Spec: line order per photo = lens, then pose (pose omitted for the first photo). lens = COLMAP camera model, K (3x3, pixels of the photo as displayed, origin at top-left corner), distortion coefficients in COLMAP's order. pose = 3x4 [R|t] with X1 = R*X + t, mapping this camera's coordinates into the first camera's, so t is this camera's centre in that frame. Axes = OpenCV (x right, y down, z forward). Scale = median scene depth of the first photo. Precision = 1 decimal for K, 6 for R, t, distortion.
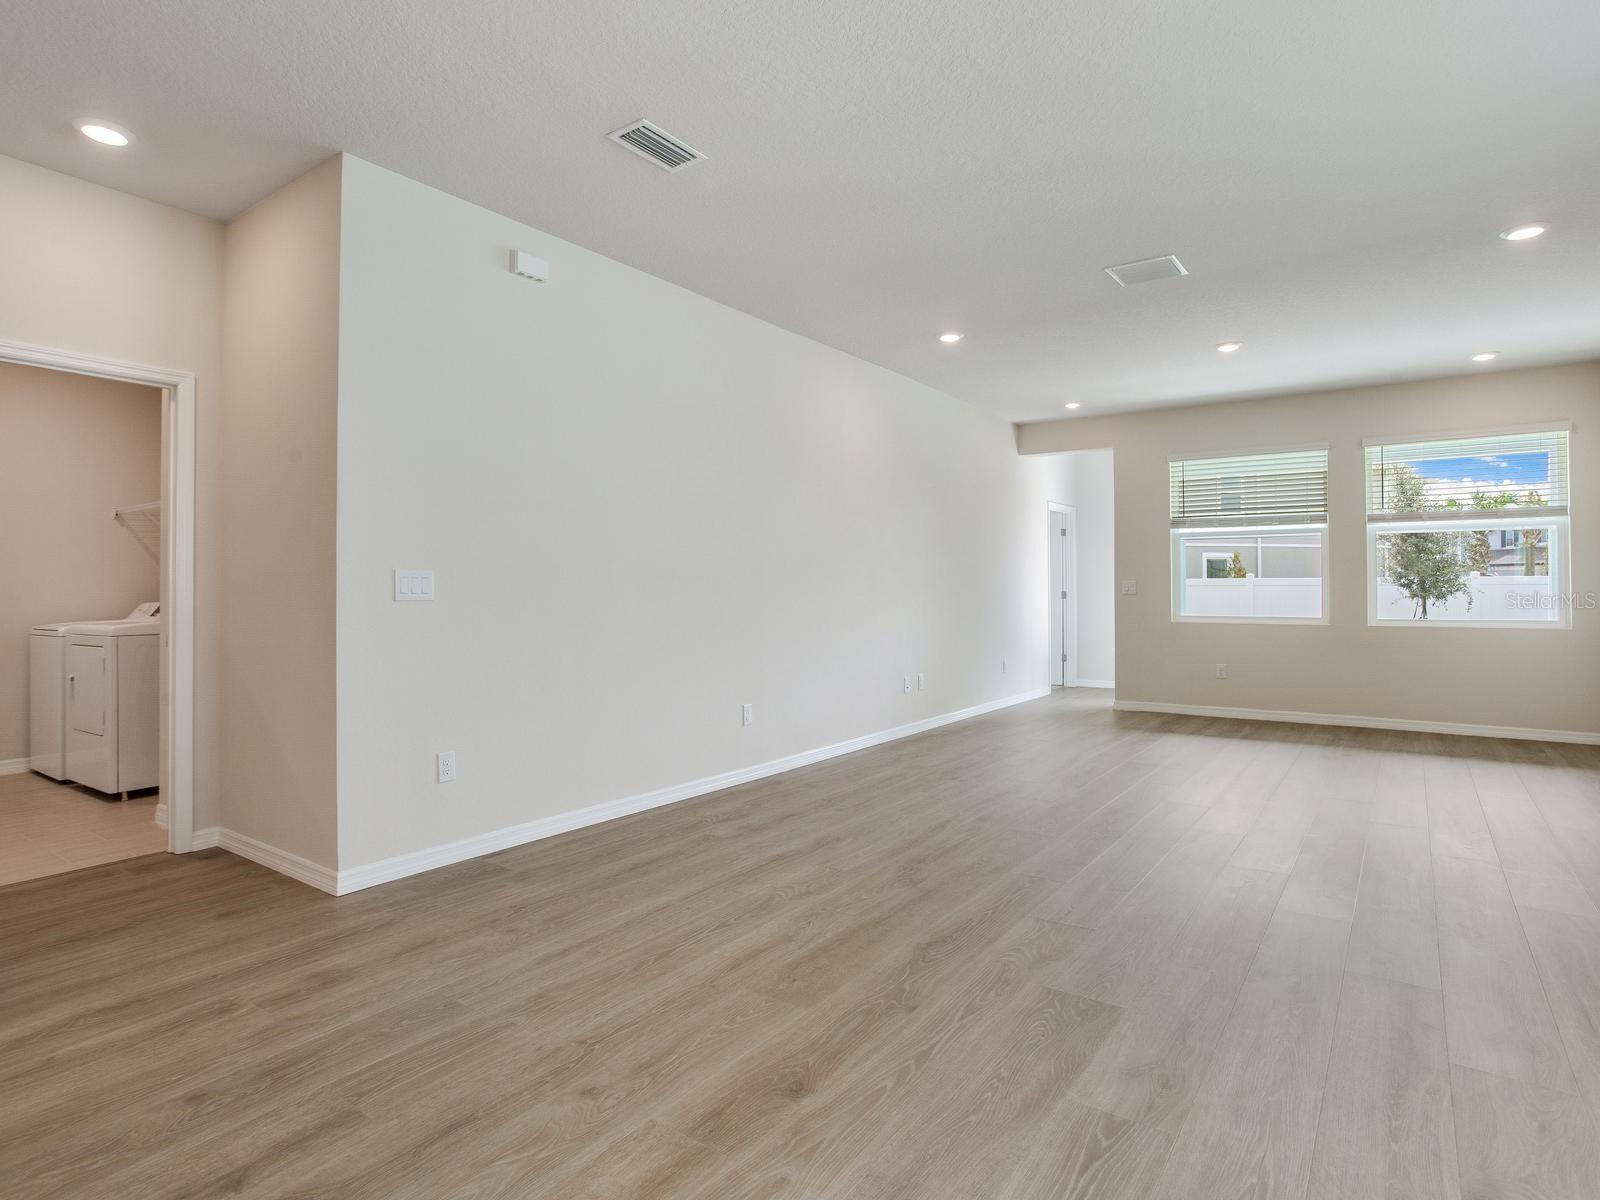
lens RADIAL K [[879.5, 0, 806.0], [0, 879.5, 587.4], [0, 0, 1]] dist [-0.042347, 0.018808]
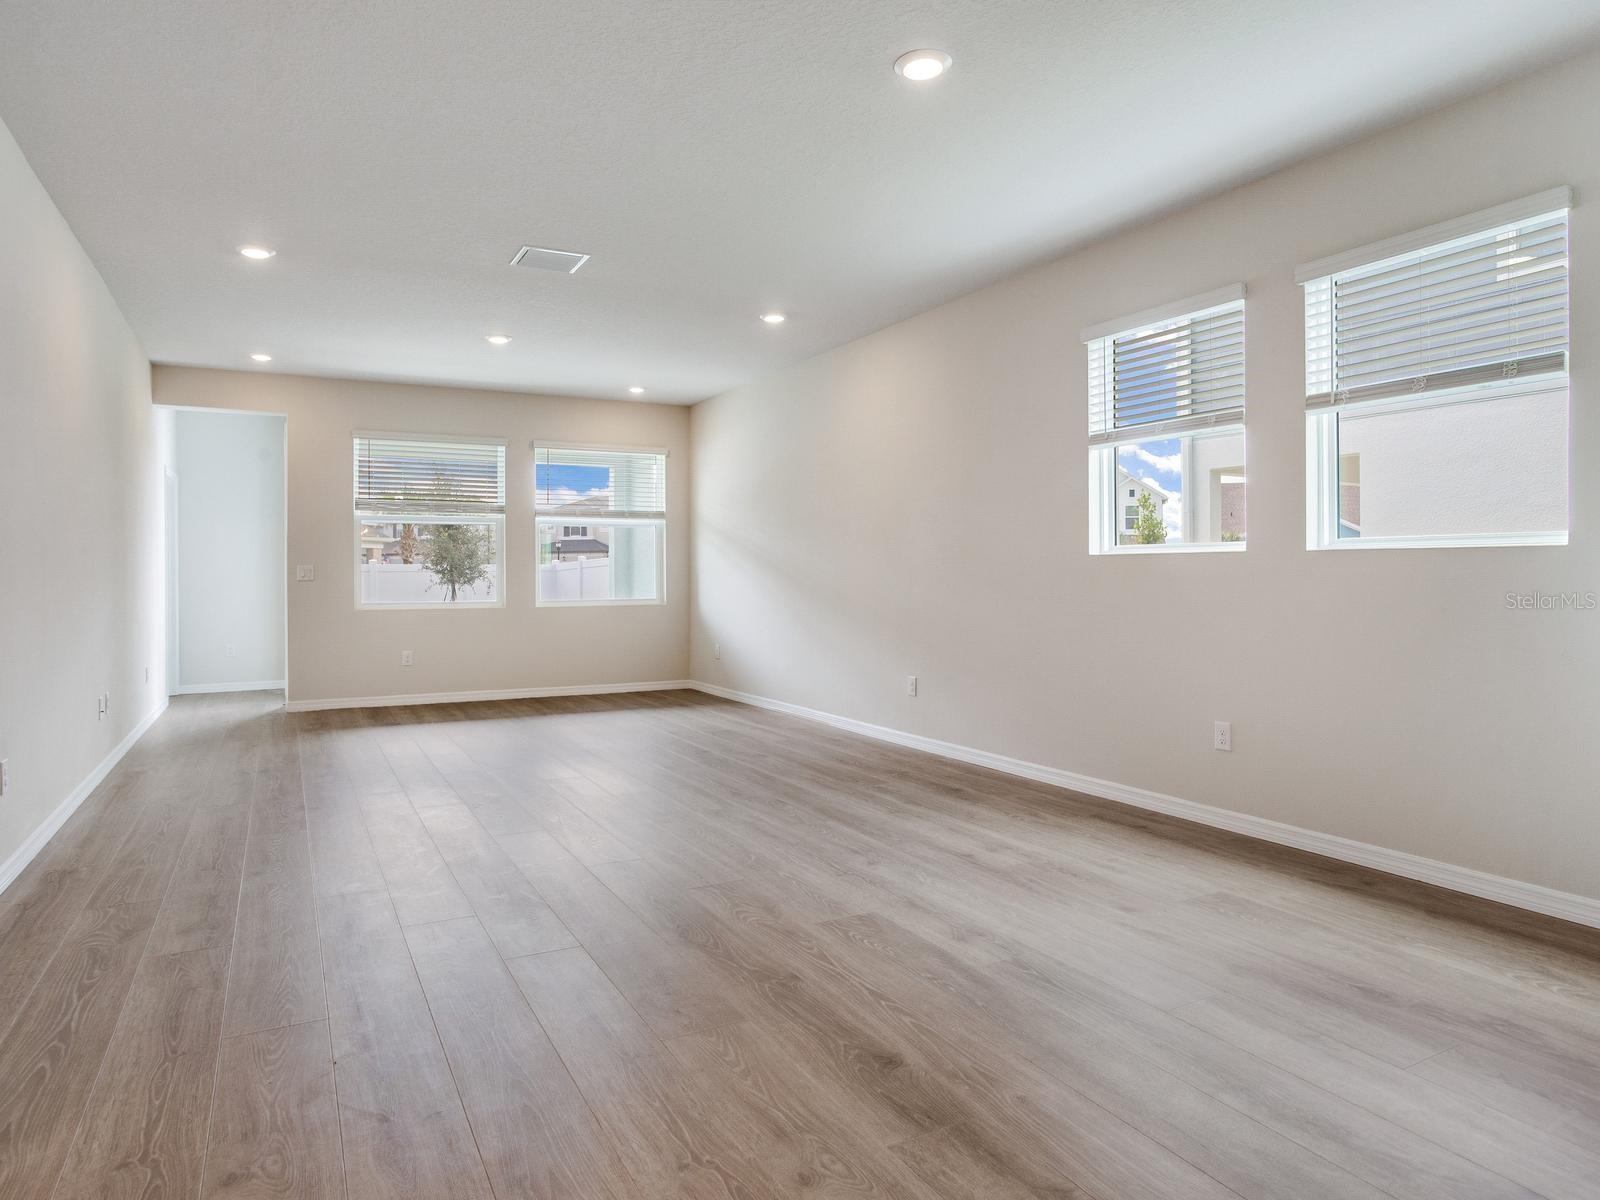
lens RADIAL K [[947.8, 0, 728.3], [0, 947.8, 597.2], [0, 0, 1]] dist [-0.035985, 0.001996]
pose [[0.463249, -0.019972, 0.886003, -0.328628], [-0.002029, 0.999720, 0.023596, 0.001744], [-0.886226, -0.012729, 0.463078, 0.203602]]
